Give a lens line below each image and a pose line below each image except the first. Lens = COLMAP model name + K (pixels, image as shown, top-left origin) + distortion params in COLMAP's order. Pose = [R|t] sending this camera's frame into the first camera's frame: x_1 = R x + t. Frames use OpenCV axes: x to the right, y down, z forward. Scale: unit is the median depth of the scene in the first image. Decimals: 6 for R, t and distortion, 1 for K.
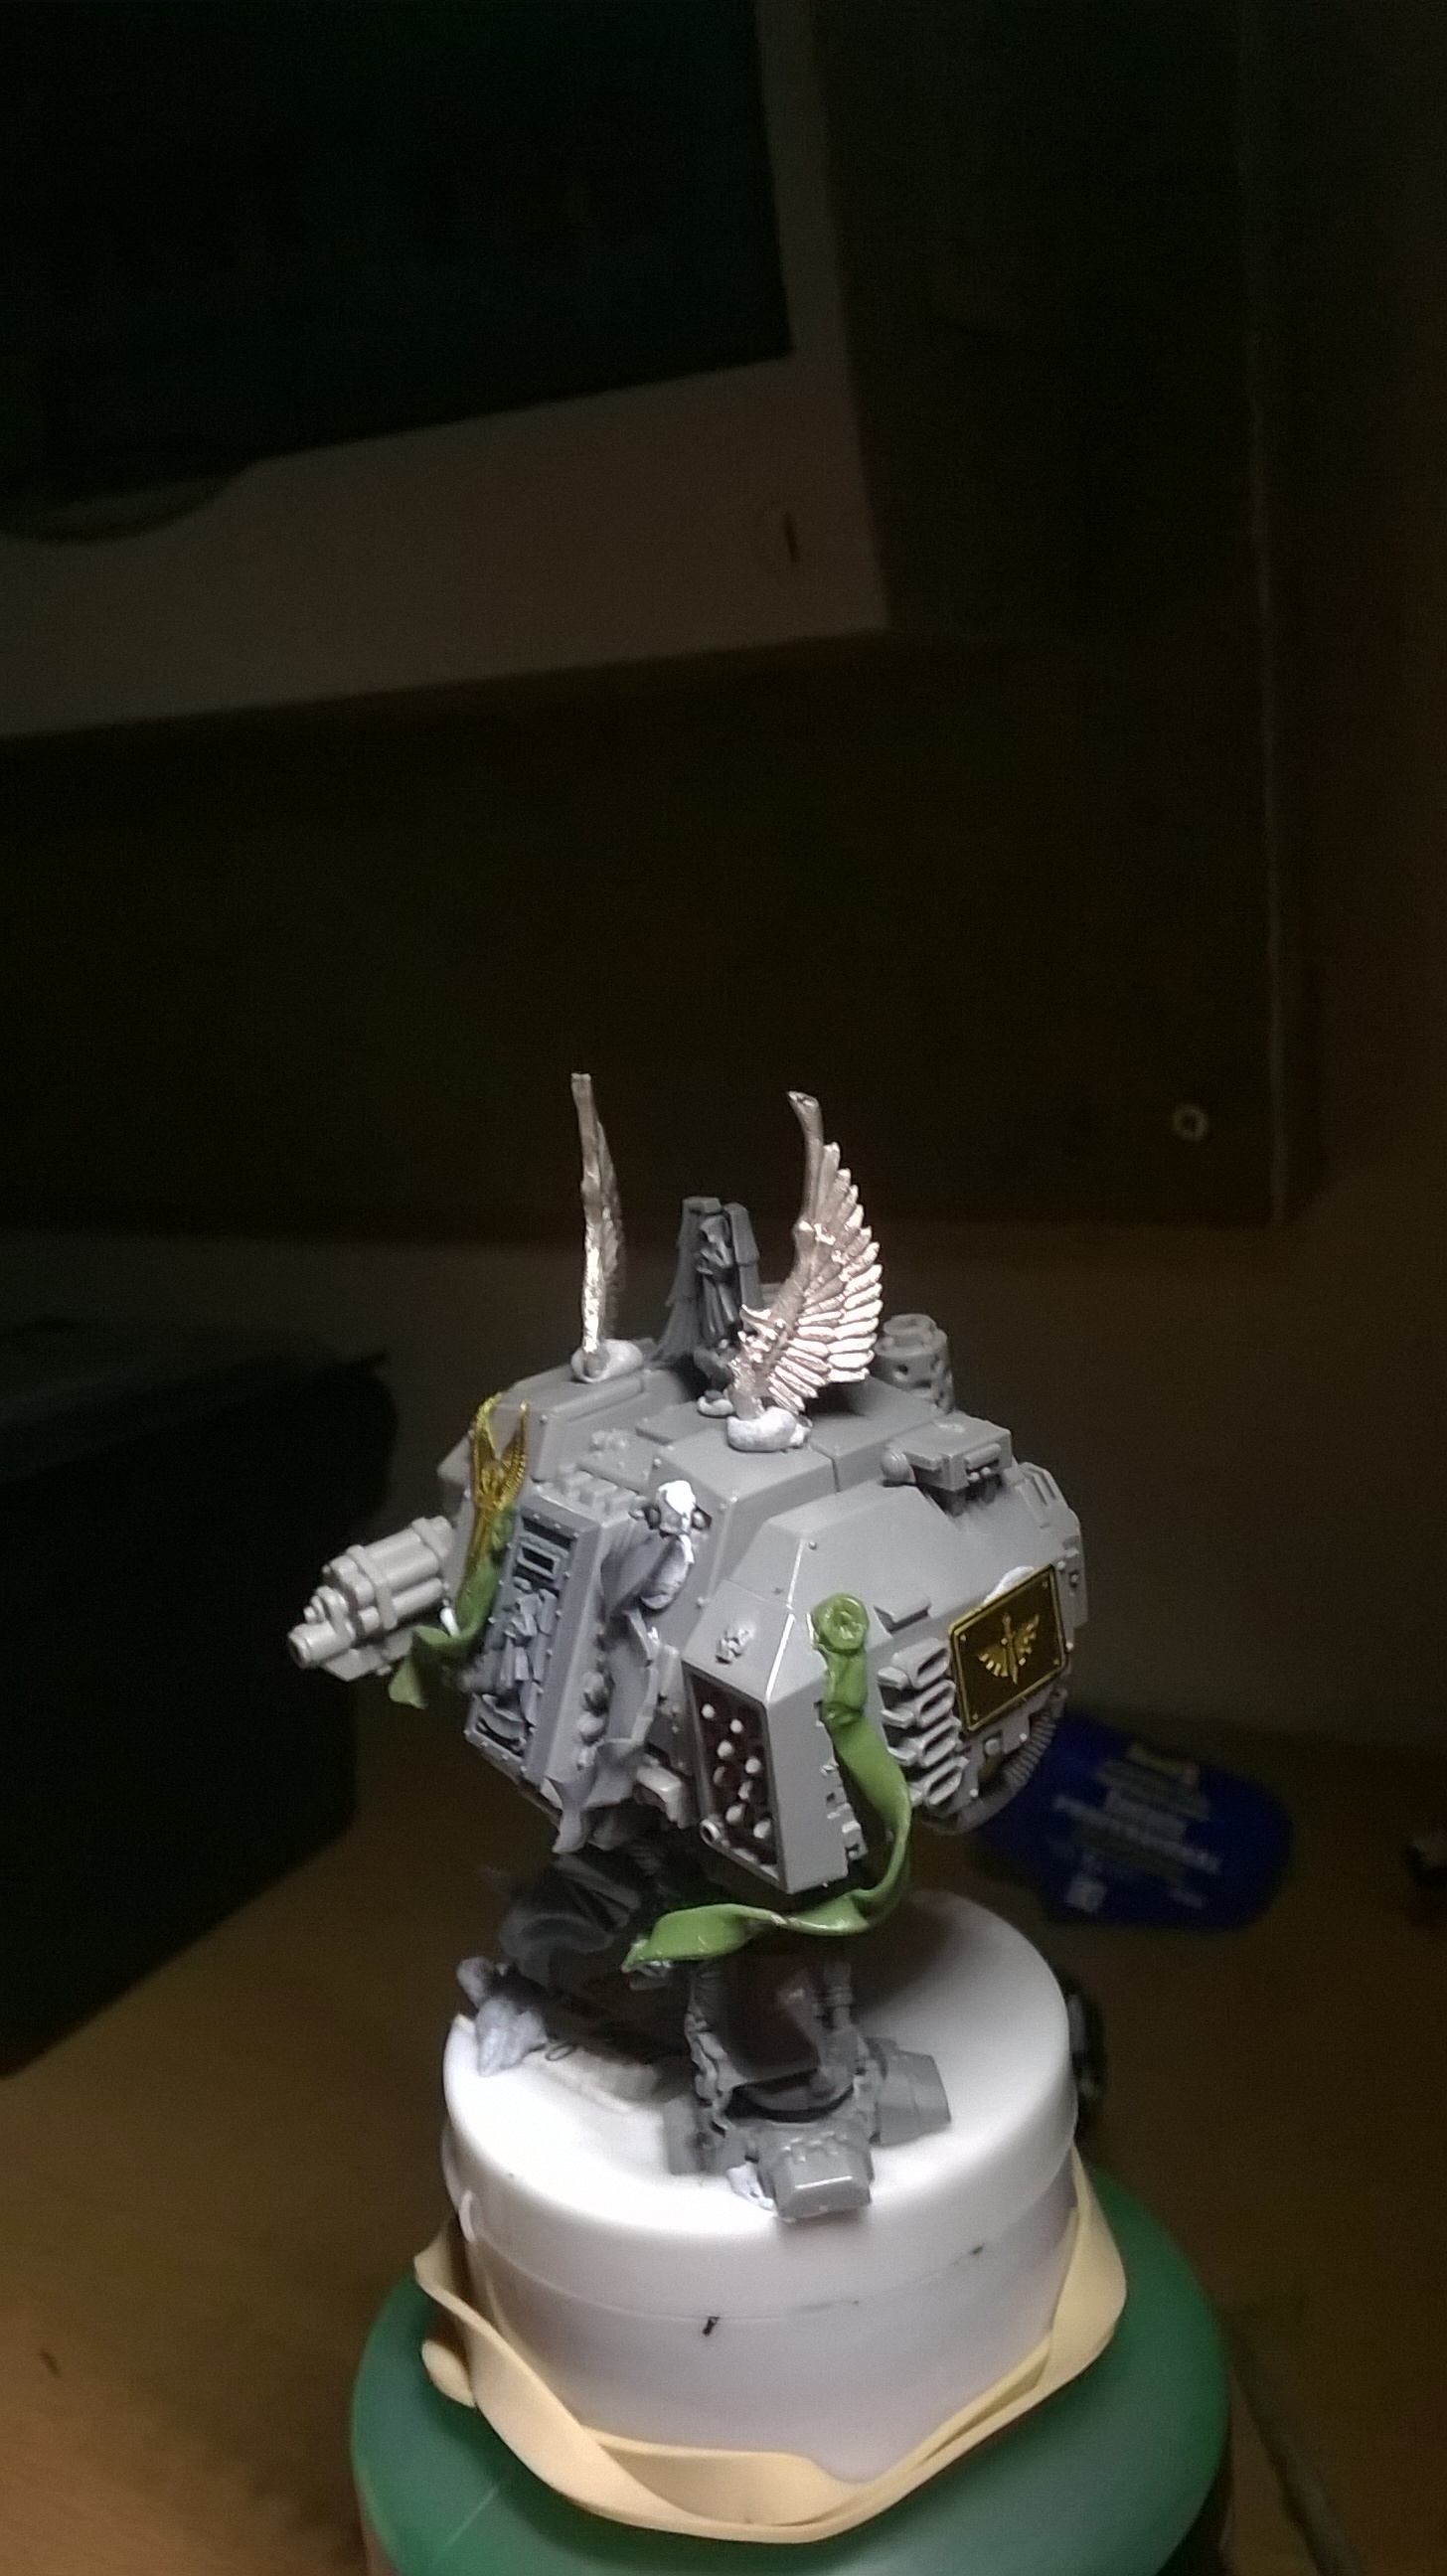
lens RADIAL K [[2070.6, 0, 723.5], [0, 2070.6, 1288.0], [0, 0, 1]] dist [0.045789, -0.221872]
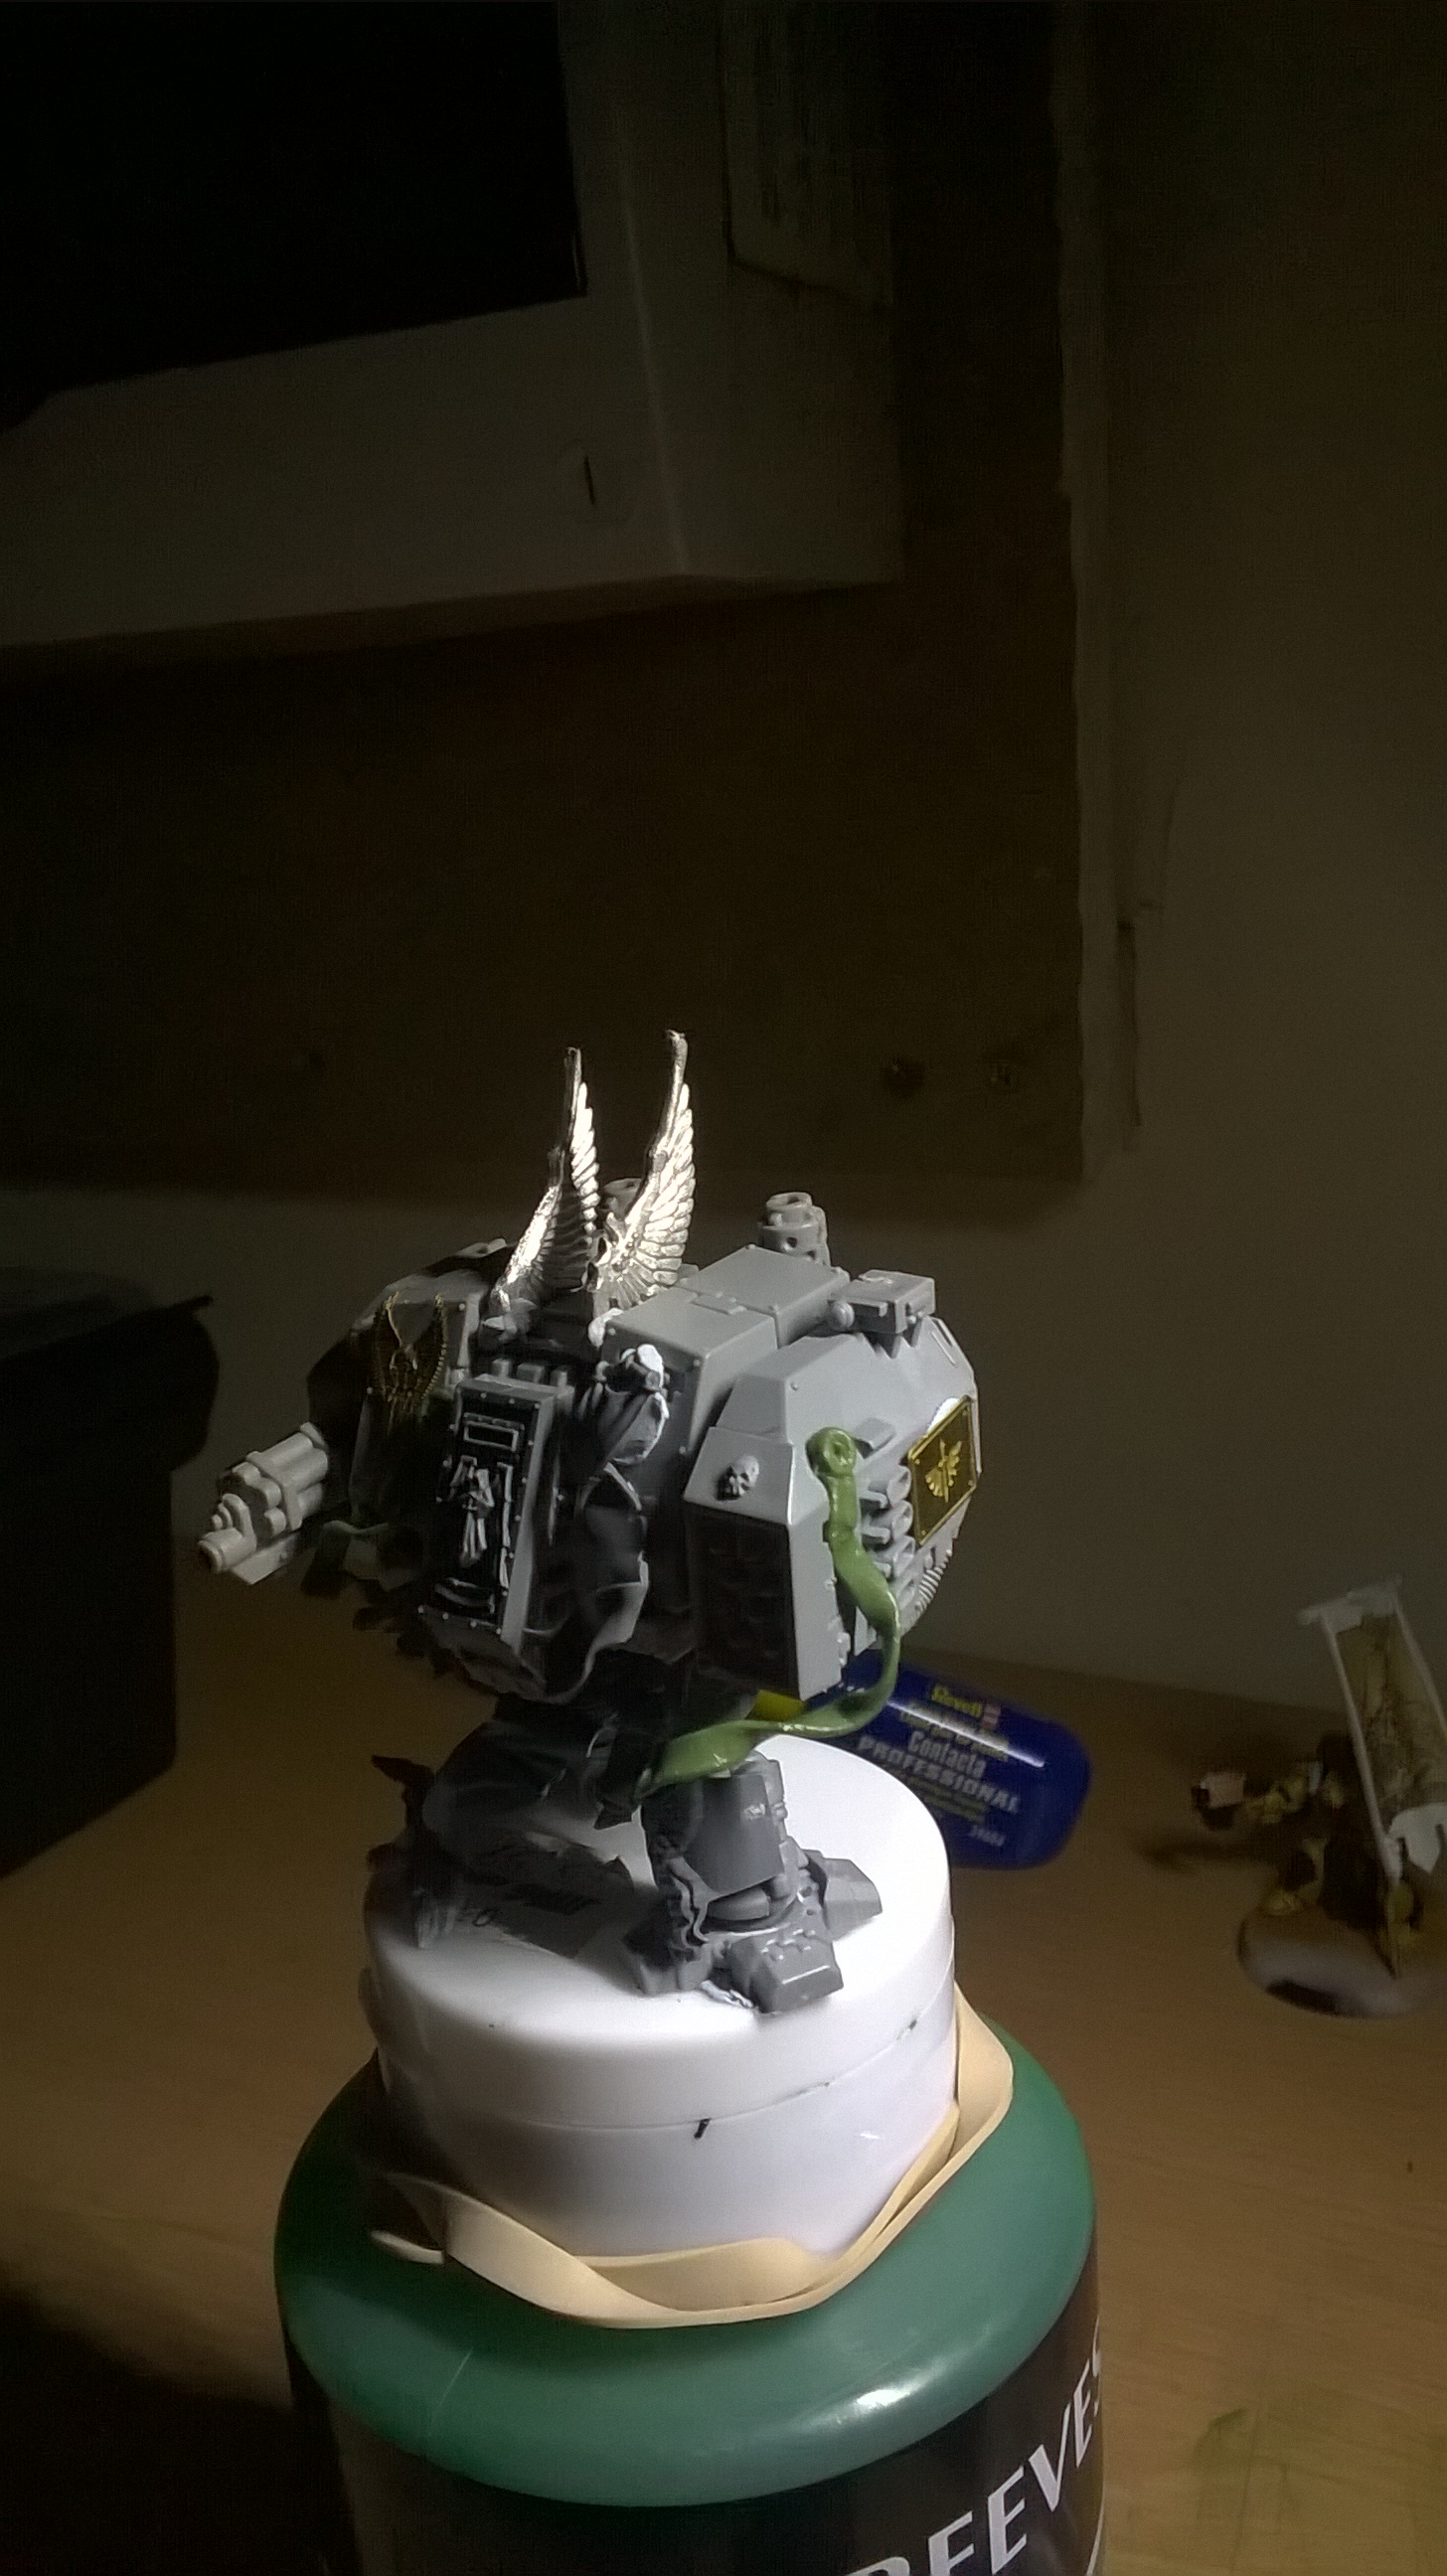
lens RADIAL K [[2070.6, 0, 723.5], [0, 2070.6, 1288.0], [0, 0, 1]] dist [0.045789, -0.221872]
pose [[0.951290, -0.056380, 0.303099, -0.294728], [0.055459, 0.998393, 0.011651, 0.051576], [-0.303268, 0.005726, 0.952888, -0.036699]]
